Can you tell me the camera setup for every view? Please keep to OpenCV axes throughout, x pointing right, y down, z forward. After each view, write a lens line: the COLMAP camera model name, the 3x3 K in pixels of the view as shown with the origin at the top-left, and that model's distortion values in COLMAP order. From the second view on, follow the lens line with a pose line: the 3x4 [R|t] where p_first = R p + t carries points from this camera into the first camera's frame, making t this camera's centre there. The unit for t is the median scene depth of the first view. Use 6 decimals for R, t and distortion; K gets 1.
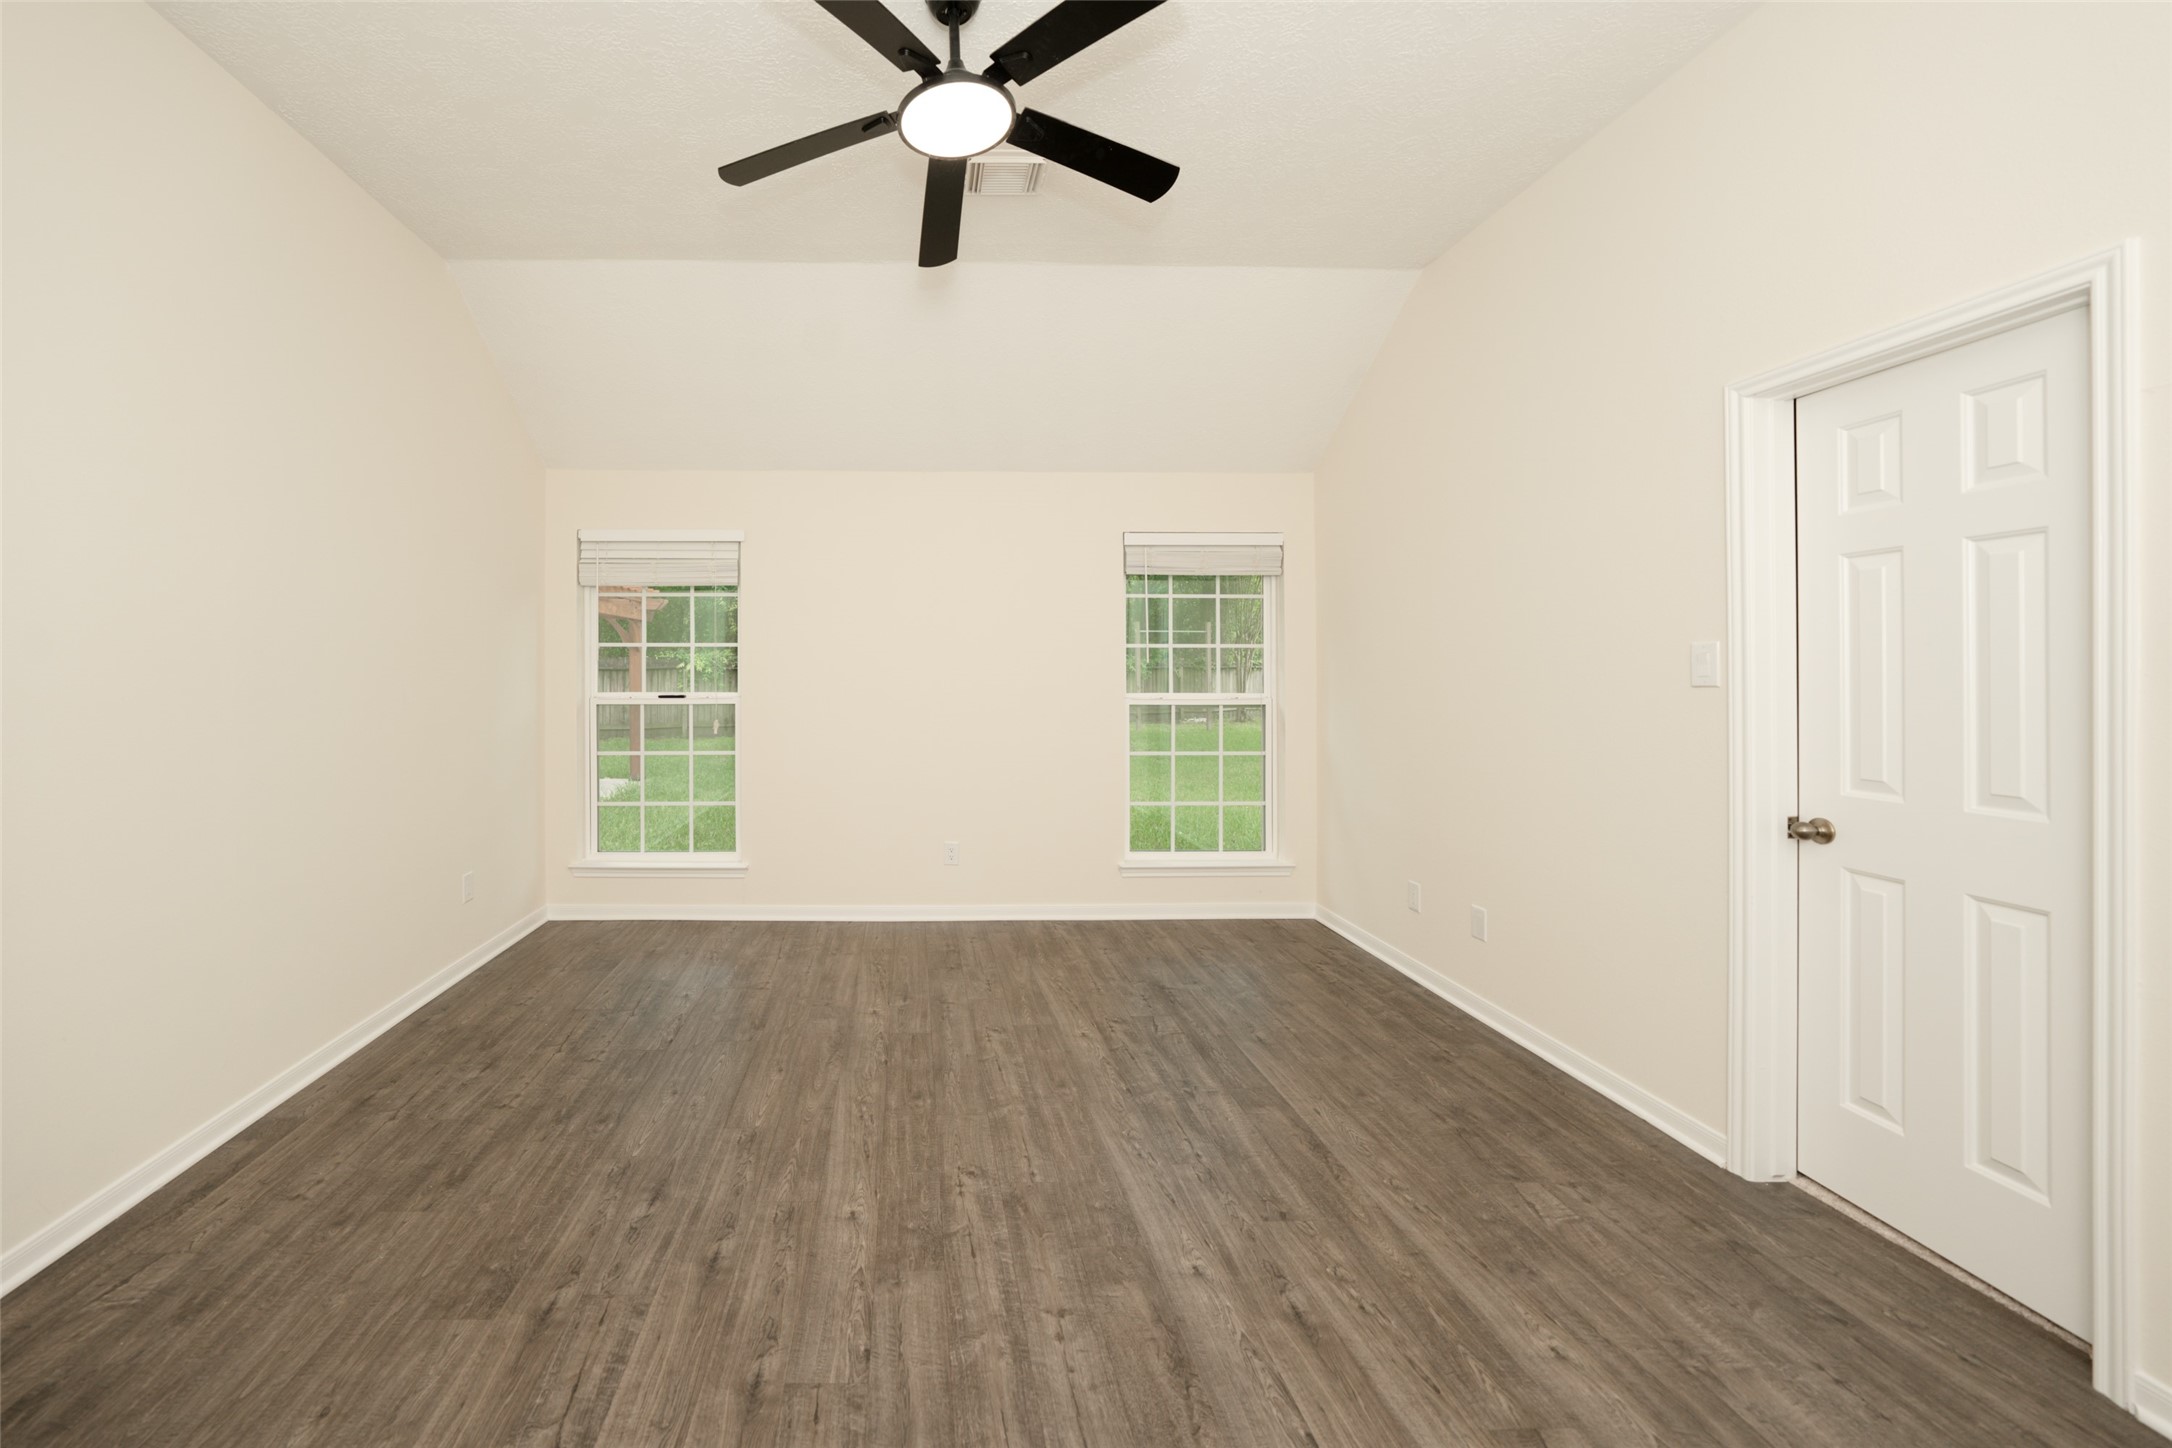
lens RADIAL K [[788.6, 0, 1085.2], [0, 788.6, 694.2], [0, 0, 1]] dist [-0.022370, 0.003853]
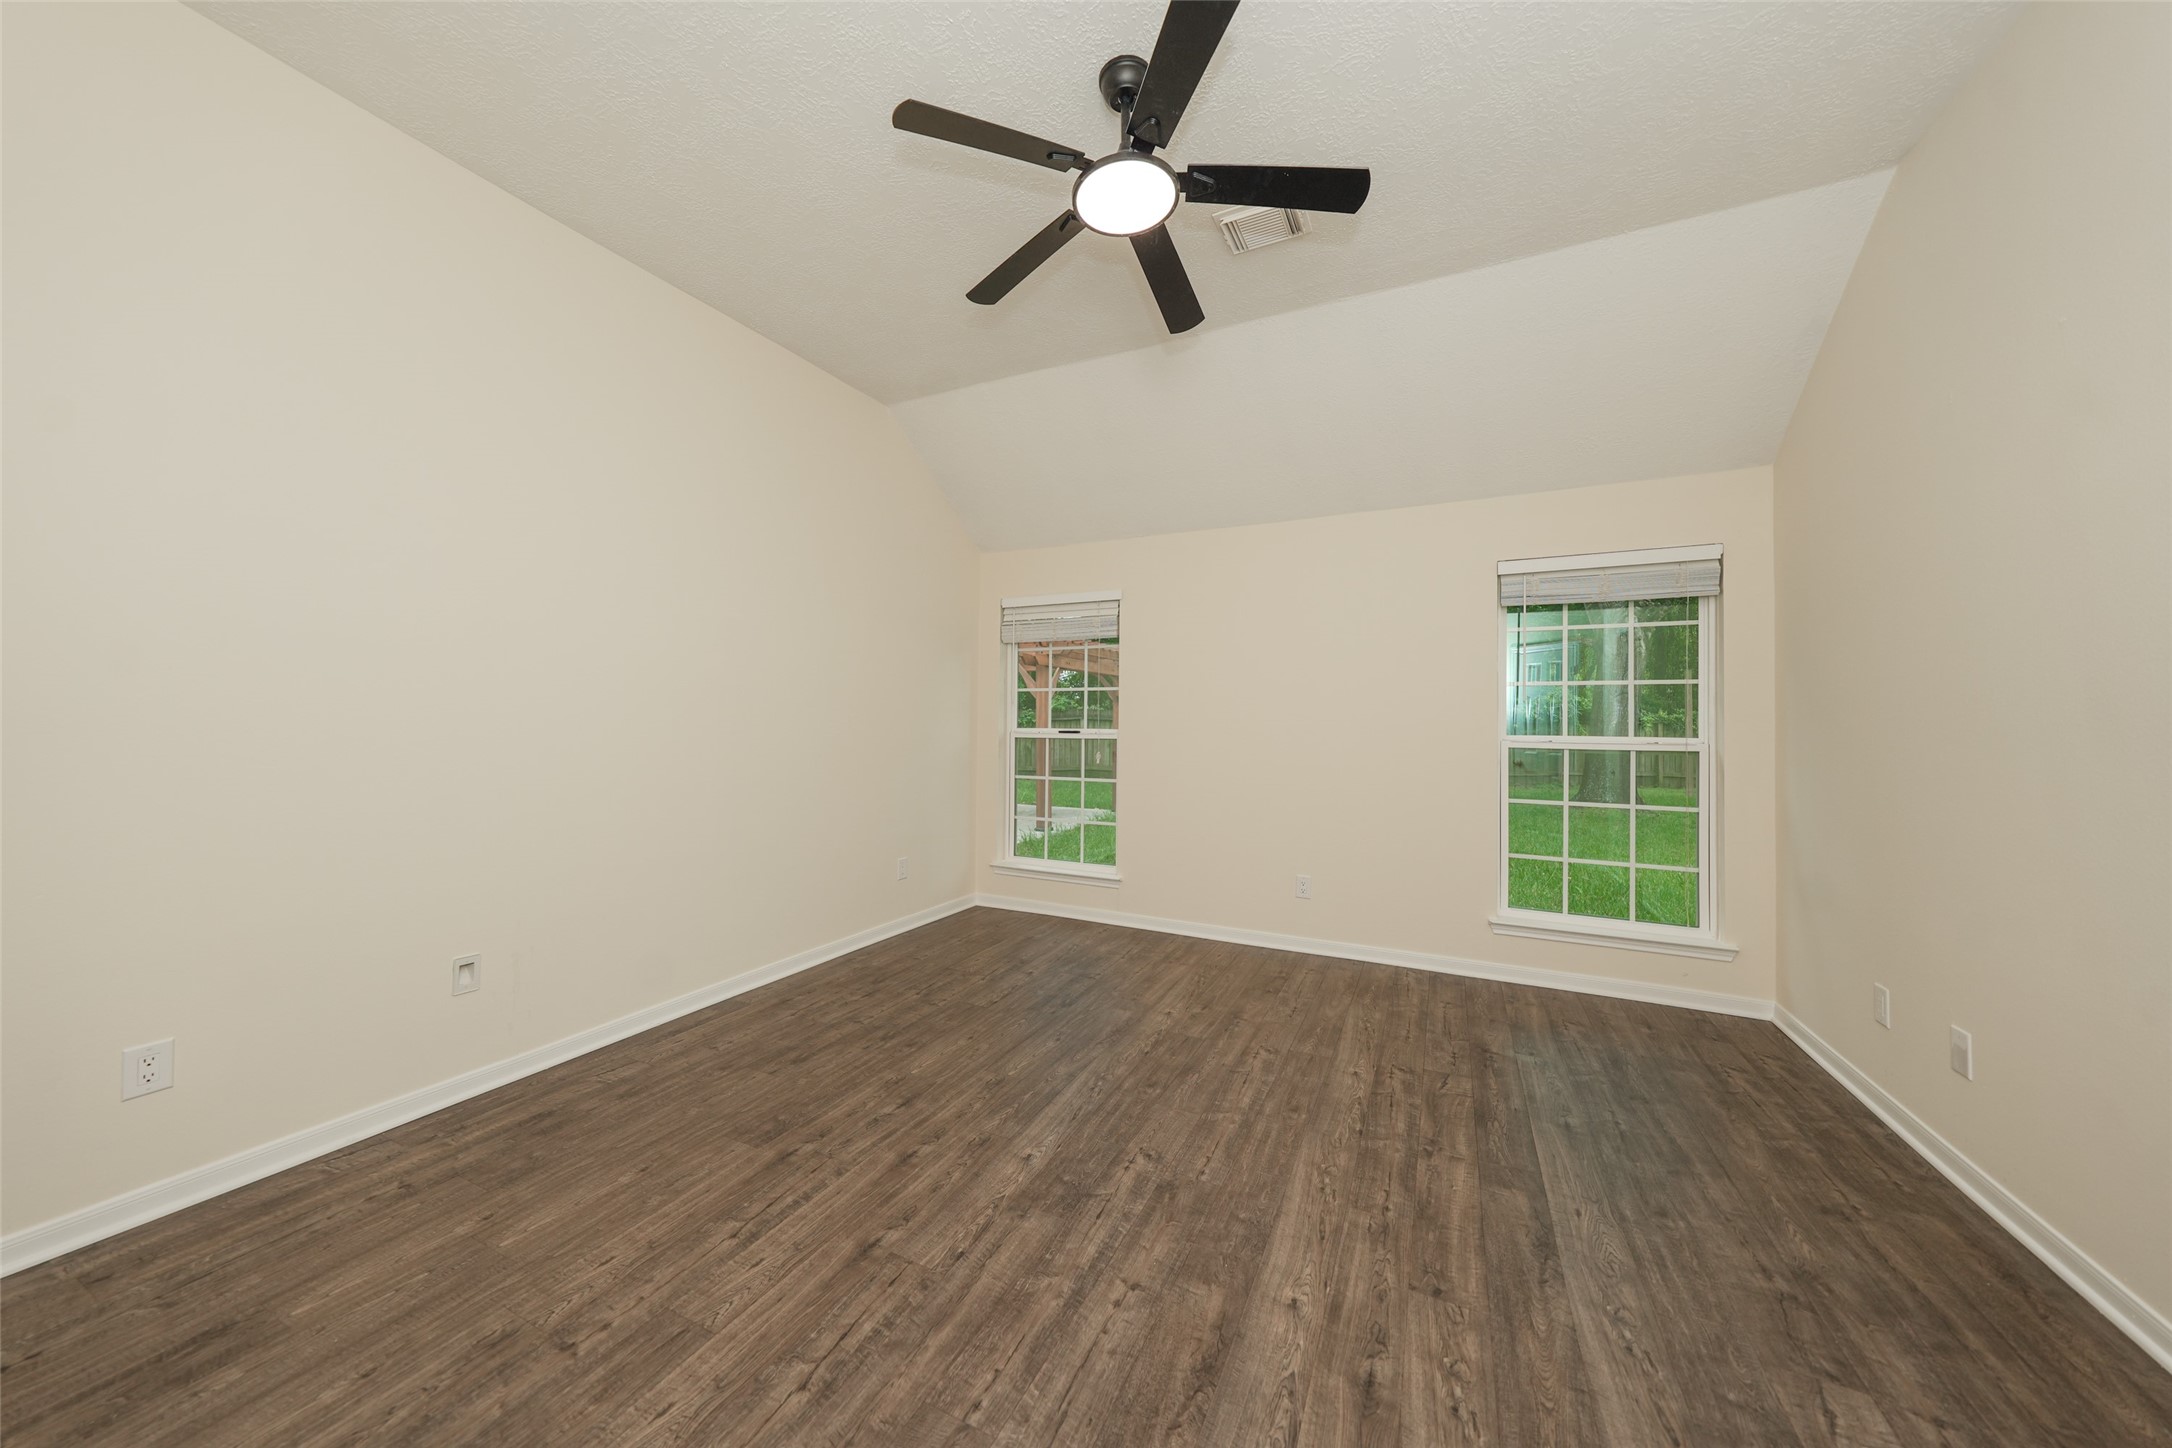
lens RADIAL K [[737.5, 0, 1086.0], [0, 737.5, 724.0], [0, 0, 1]] dist [0.010653, 0.000121]
pose [[0.887282, 0.007488, -0.461166, 0.201136], [-0.013925, 0.999847, -0.010557, 0.020344], [0.461016, 0.015789, 0.887251, 0.030924]]
